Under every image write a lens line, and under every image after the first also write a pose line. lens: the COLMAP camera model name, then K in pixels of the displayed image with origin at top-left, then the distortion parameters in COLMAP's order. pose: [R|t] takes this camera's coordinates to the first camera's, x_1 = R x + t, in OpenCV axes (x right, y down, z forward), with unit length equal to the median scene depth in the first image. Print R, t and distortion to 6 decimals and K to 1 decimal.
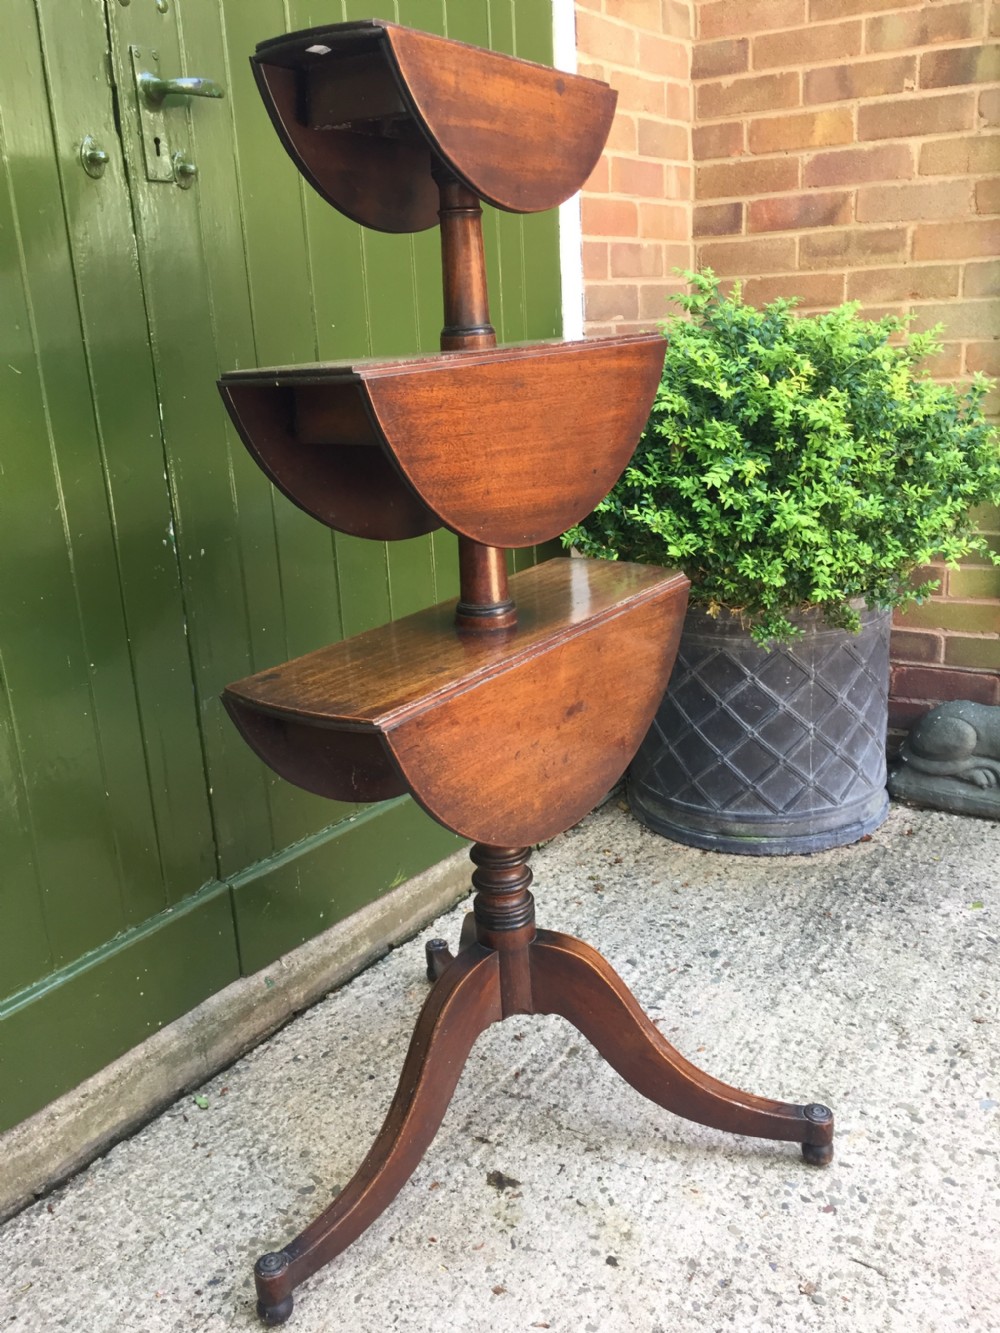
lens RADIAL K [[1152.8, 0, 509.6], [0, 1152.8, 671.8], [0, 0, 1]] dist [0.082094, -0.125840]
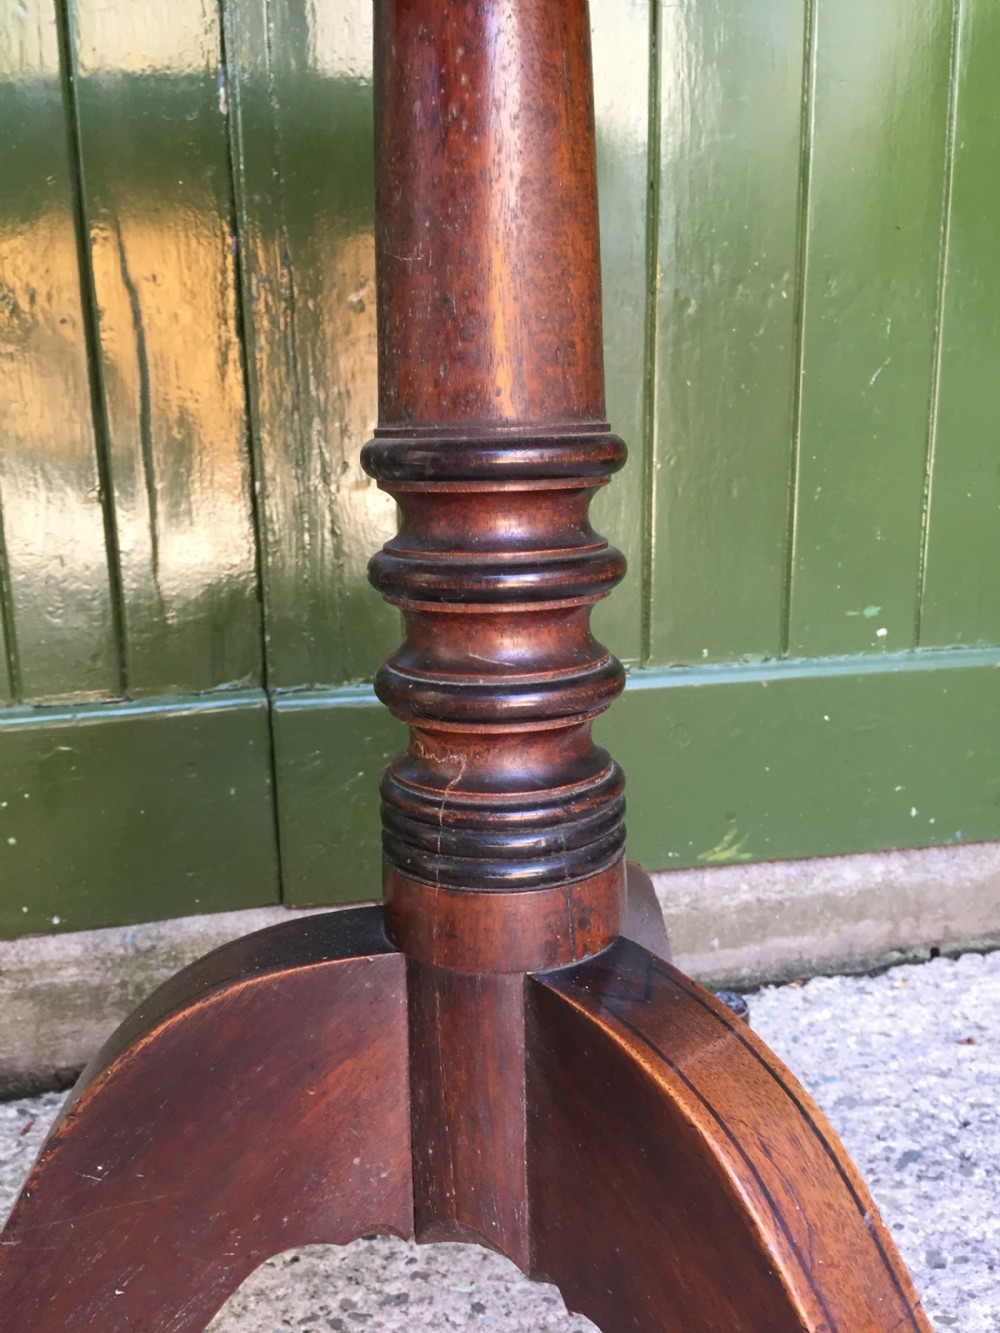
lens RADIAL K [[1152.8, 0, 502.4], [0, 1152.8, 680.0], [0, 0, 1]] dist [0.082094, -0.125840]
pose [[0.763242, 0.173559, -0.622366, 0.137603], [-0.213176, 0.976952, 0.011013, 0.166084], [0.609933, 0.124268, 0.782649, 0.755640]]
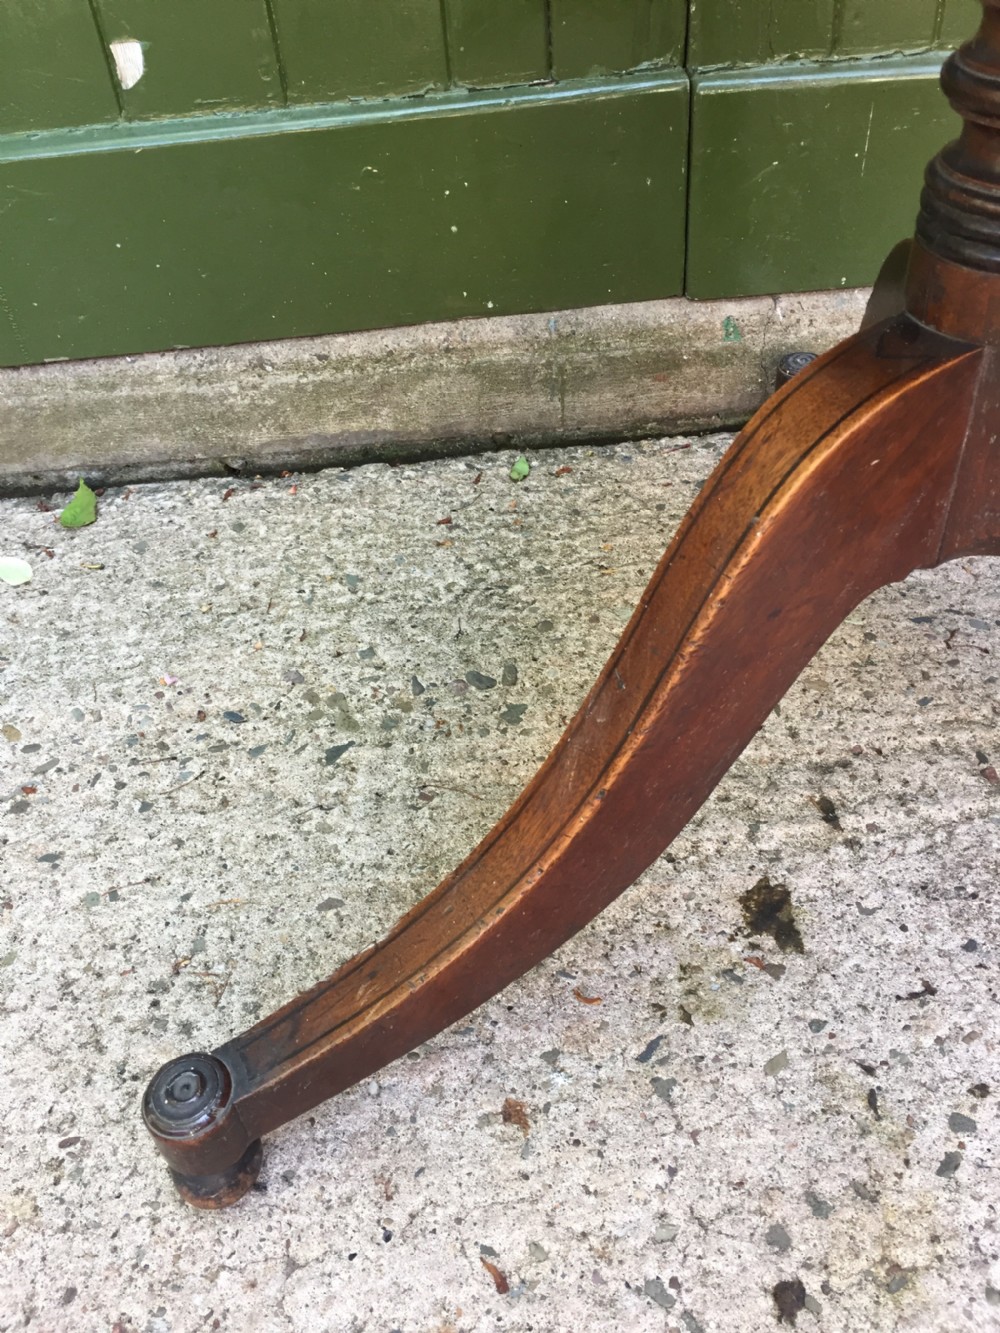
lens RADIAL K [[1152.8, 0, 501.5], [0, 1152.8, 665.8], [0, 0, 1]] dist [0.082094, -0.125840]
pose [[0.620925, 0.521306, -0.585399, 0.120943], [-0.196281, 0.826415, 0.527742, 0.159876], [0.758898, -0.212785, 0.615465, 0.661278]]
